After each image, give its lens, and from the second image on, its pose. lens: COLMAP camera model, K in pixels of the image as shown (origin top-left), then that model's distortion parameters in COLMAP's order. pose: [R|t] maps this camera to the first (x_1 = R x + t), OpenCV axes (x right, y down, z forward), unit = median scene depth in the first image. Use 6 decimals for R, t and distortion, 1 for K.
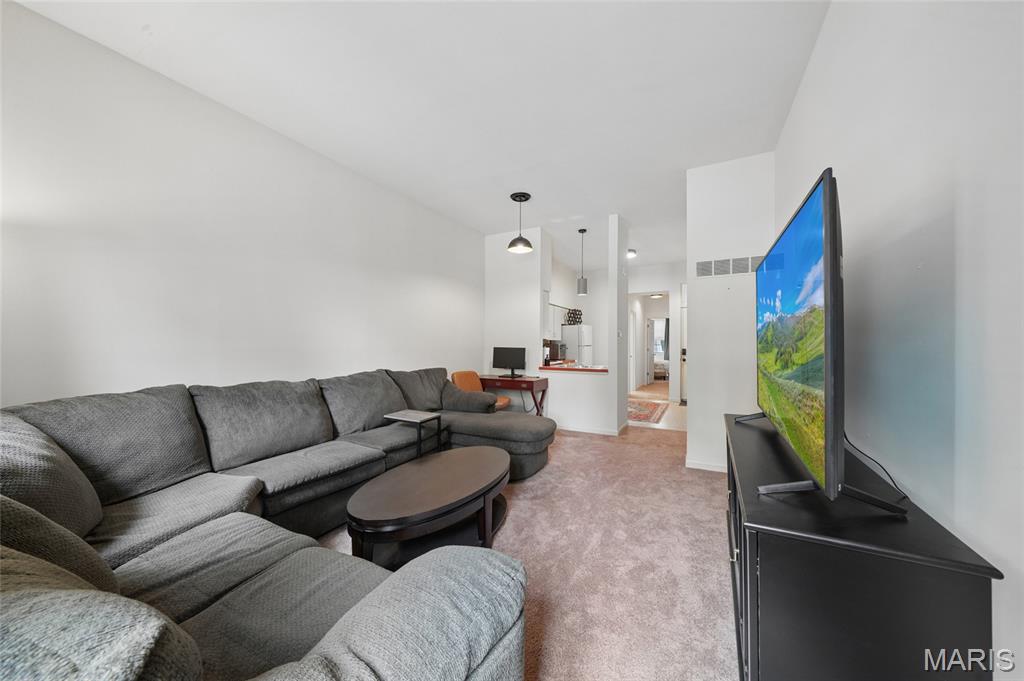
lens RADIAL K [[363.0, 0, 509.0], [0, 363.0, 336.3], [0, 0, 1]] dist [-0.005762, 0.000060]
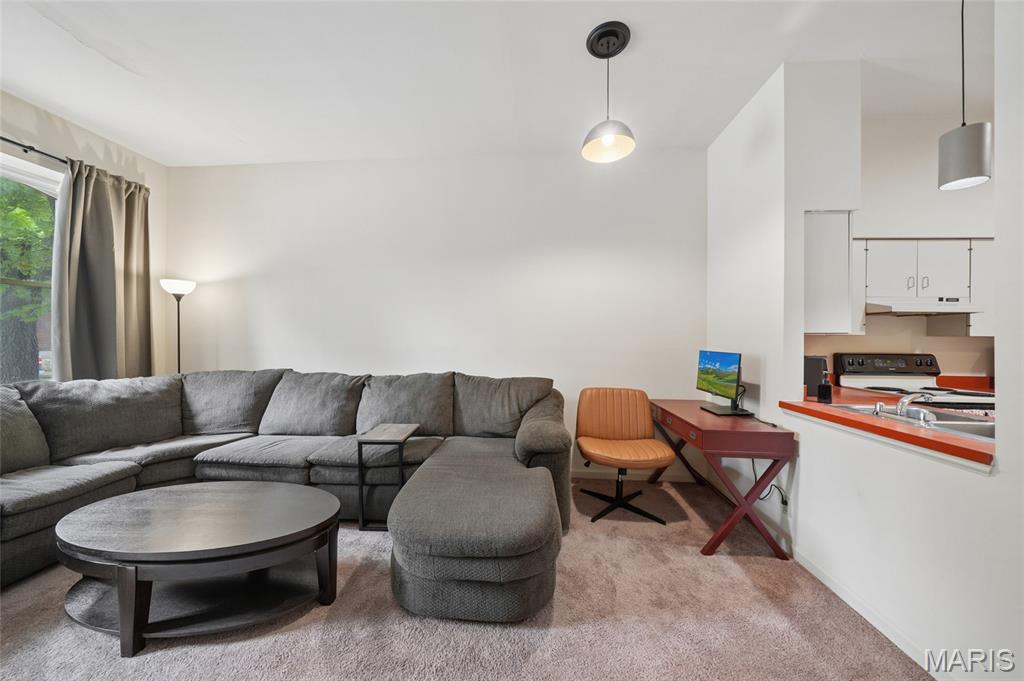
lens RADIAL K [[346.5, 0, 512.0], [0, 346.5, 340.5], [0, 0, 1]] dist [-0.007082, -0.000042]
pose [[0.398368, 0.000180, -0.917226, 0.308826], [0.010493, 0.999934, 0.004754, 0.009786], [0.917166, -0.011518, 0.398339, 0.547493]]
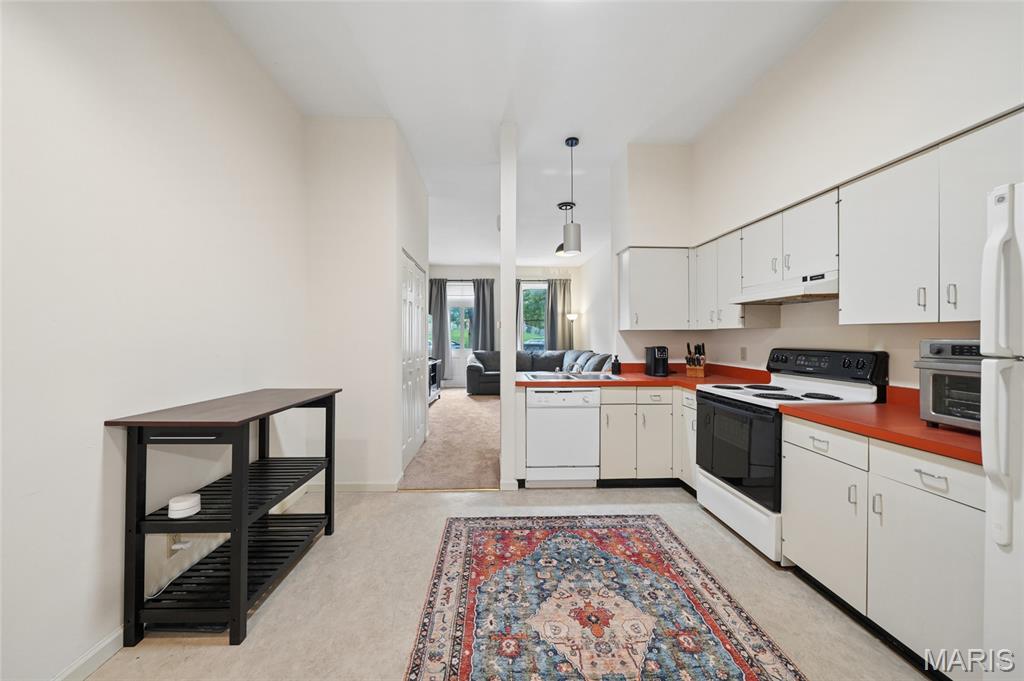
lens RADIAL K [[363.0, 0, 509.0], [0, 363.0, 336.3], [0, 0, 1]] dist [-0.005762, 0.000060]
pose [[-0.856820, -0.005773, -0.515583, 0.576928], [0.004973, 0.999798, -0.019459, 0.028785], [0.515592, -0.019237, -0.856619, 1.424861]]
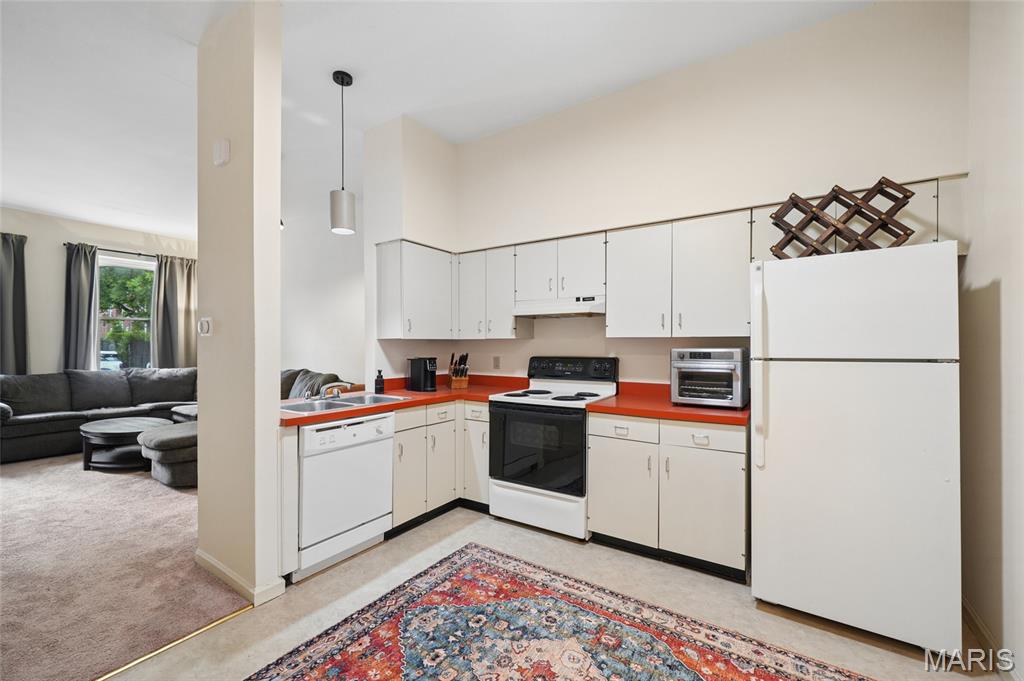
lens RADIAL K [[413.9, 0, 512.6], [0, 413.9, 346.4], [0, 0, 1]] dist [-0.001291, -0.000144]
pose [[-0.091124, -0.002879, -0.995835, 0.648735], [0.018946, 0.999810, -0.004624, 0.023702], [0.995659, -0.019289, -0.091052, 1.225166]]
